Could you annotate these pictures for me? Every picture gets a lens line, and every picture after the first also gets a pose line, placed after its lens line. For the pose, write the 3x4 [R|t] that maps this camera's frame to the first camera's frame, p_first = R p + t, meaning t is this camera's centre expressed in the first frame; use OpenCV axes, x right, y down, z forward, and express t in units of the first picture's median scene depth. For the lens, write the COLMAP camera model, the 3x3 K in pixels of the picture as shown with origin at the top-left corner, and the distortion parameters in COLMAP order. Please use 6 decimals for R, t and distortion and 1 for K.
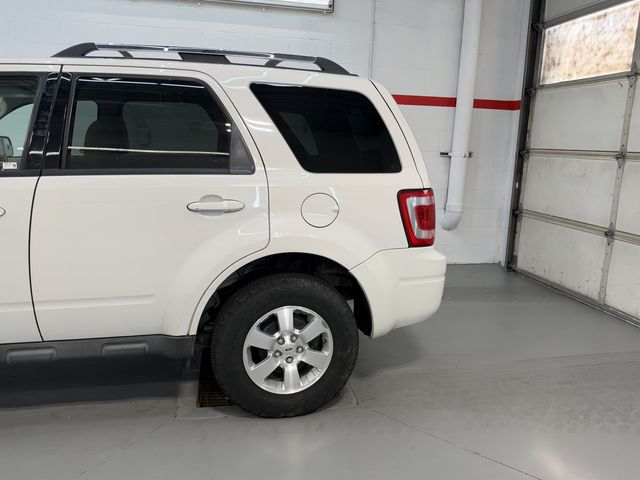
lens RADIAL K [[522.1, 0, 317.7], [0, 522.1, 244.2], [0, 0, 1]] dist [0.002283, -0.006959]
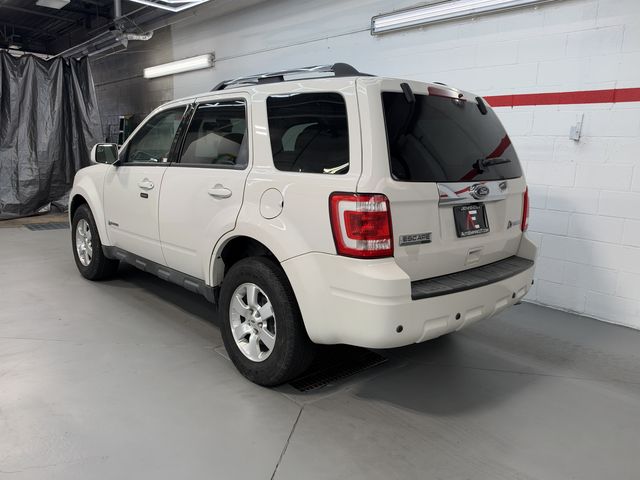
lens RADIAL K [[522.1, 0, 314.1], [0, 522.1, 242.9], [0, 0, 1]] dist [0.002283, -0.006959]
pose [[0.462481, 0.140112, -0.875489, 0.985109], [-0.184816, 0.980979, 0.059364, -0.062930], [0.867153, 0.134350, 0.479579, 0.531181]]
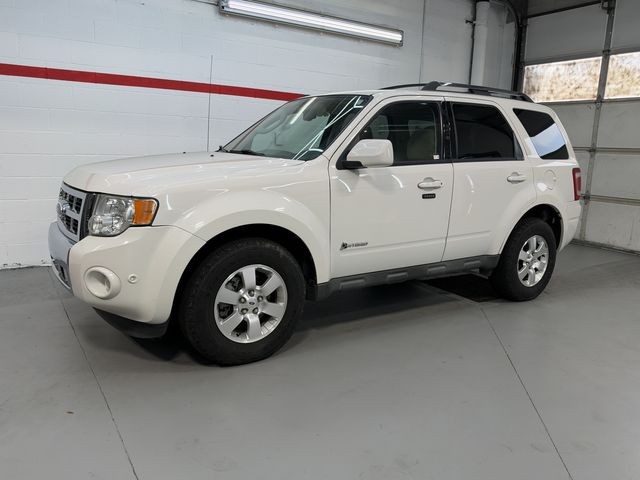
lens RADIAL K [[522.1, 0, 316.6], [0, 522.1, 241.6], [0, 0, 1]] dist [0.002283, -0.006959]
pose [[0.930338, -0.065669, 0.360775, -1.336972], [0.063122, 0.997828, 0.018853, 0.057514], [-0.361229, 0.005233, 0.932462, -0.371523]]
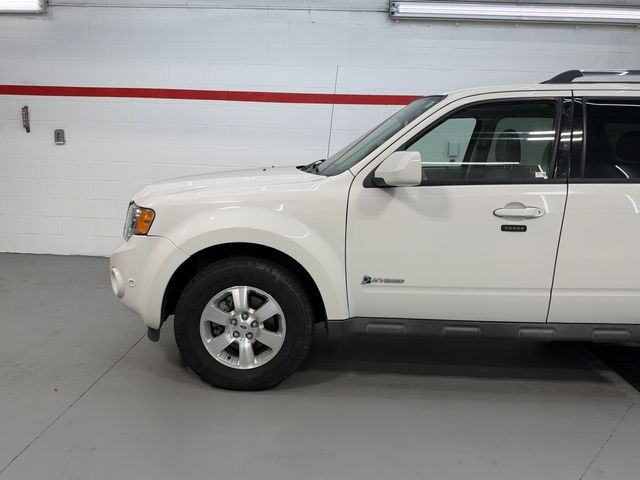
lens RADIAL K [[522.1, 0, 307.7], [0, 522.1, 241.8], [0, 0, 1]] dist [0.002283, -0.006959]
pose [[0.969004, 0.041644, -0.243510, -0.675766], [-0.046320, 0.998835, -0.013506, 0.039019], [0.242664, 0.024366, 0.969804, -0.254535]]
